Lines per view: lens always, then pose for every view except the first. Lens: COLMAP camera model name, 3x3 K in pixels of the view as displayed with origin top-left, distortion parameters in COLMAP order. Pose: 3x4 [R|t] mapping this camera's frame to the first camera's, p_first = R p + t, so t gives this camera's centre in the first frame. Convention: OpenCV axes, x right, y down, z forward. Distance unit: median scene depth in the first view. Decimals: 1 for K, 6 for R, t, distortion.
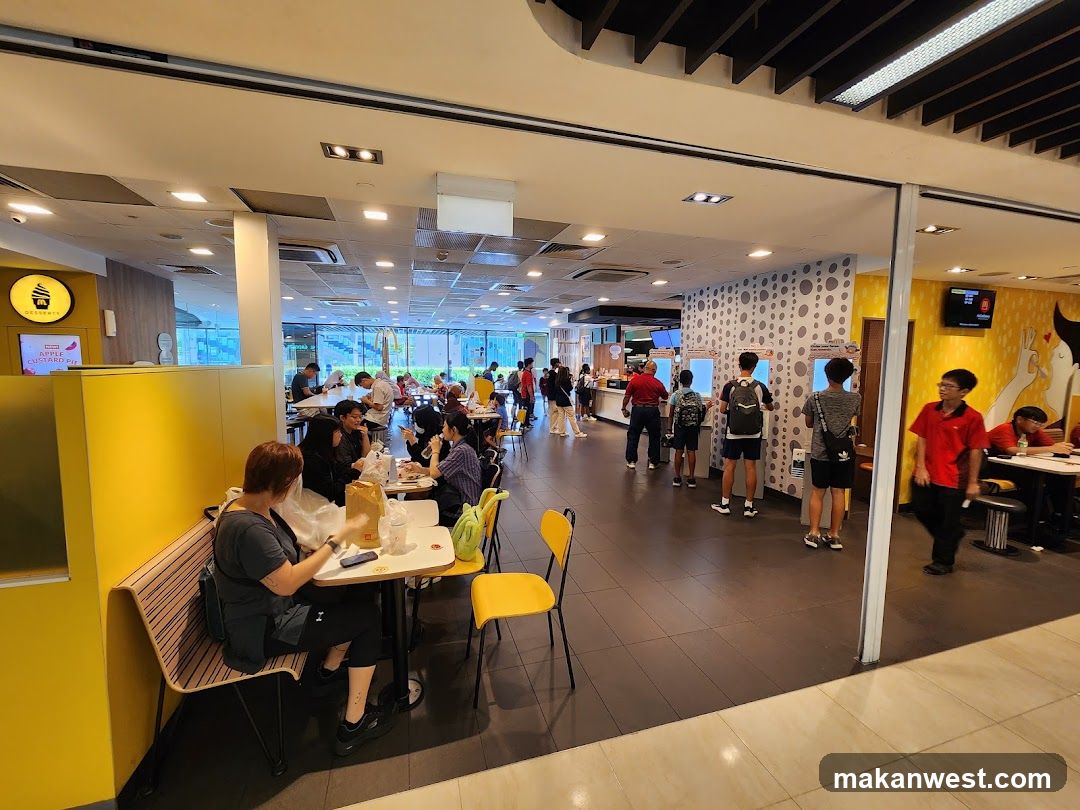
lens RADIAL K [[446.0, 0, 536.0], [0, 446.0, 395.4], [0, 0, 1]] dist [0.014268, 0.000216]
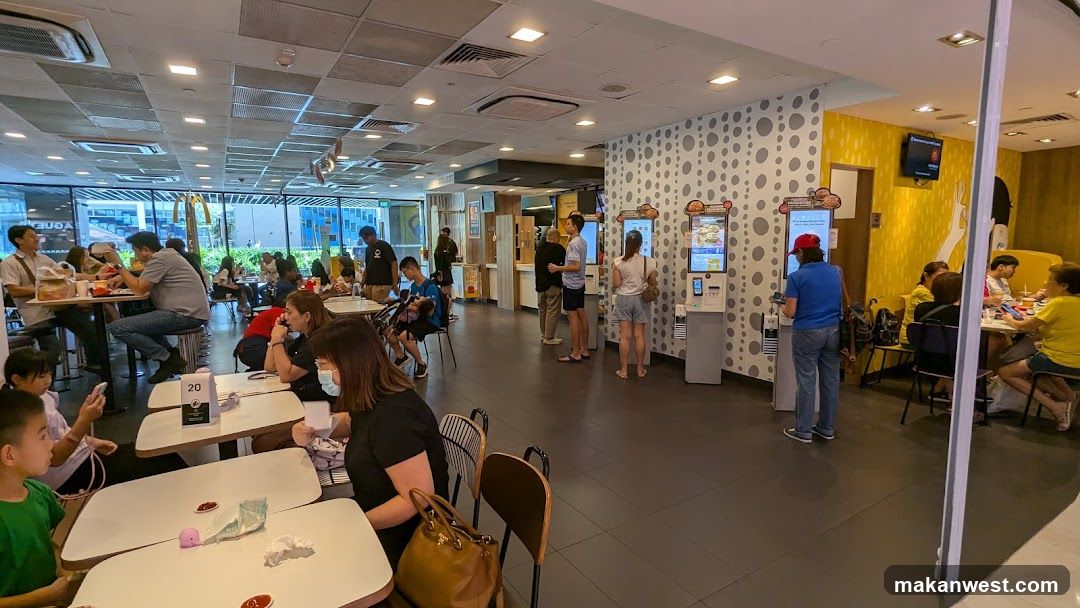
lens RADIAL K [[518.2, 0, 532.8], [0, 518.2, 295.7], [0, 0, 1]] dist [-0.008758, -0.002111]
pose [[0.965736, -0.054191, 0.253807, -0.065339], [0.047395, 0.998337, 0.032818, 0.016848], [-0.255163, -0.019664, 0.966698, 0.167360]]
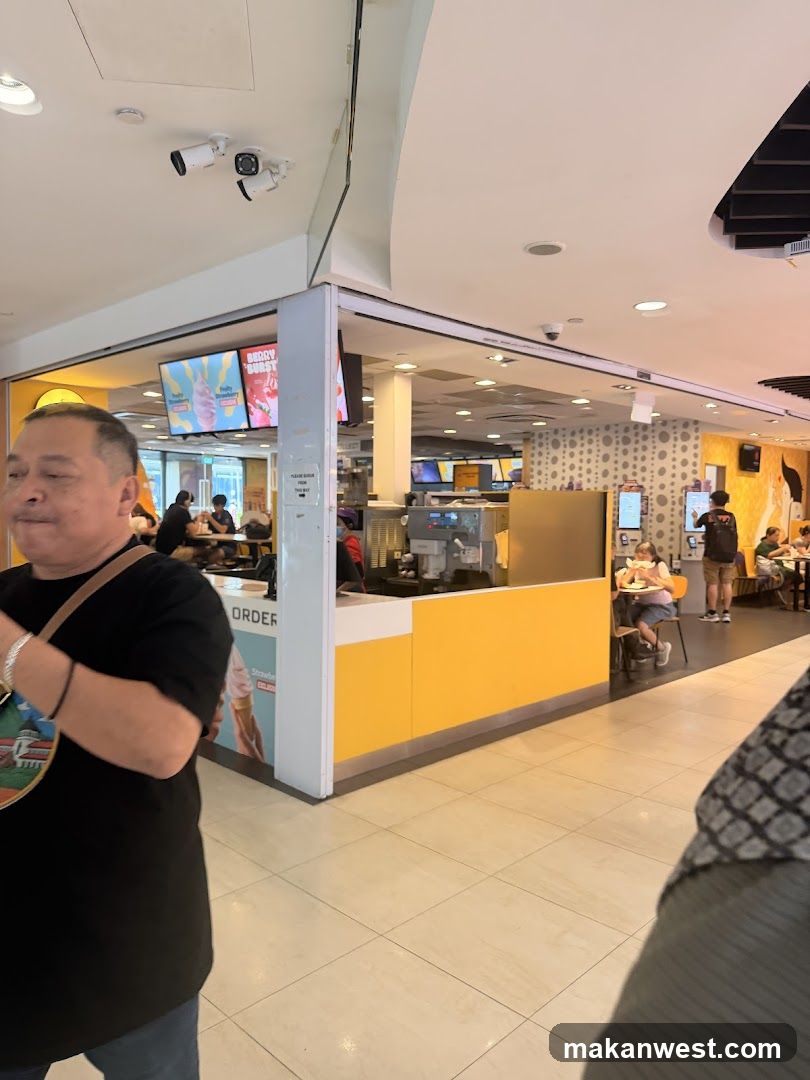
lens RADIAL K [[777.7, 0, 402.3], [0, 777.7, 540.4], [0, 0, 1]] dist [0.028890, -0.000505]
pose [[0.865197, -0.027525, 0.500676, -1.100185], [0.044608, 0.998758, -0.022178, 0.067147], [-0.499444, 0.041522, 0.865351, -0.518090]]
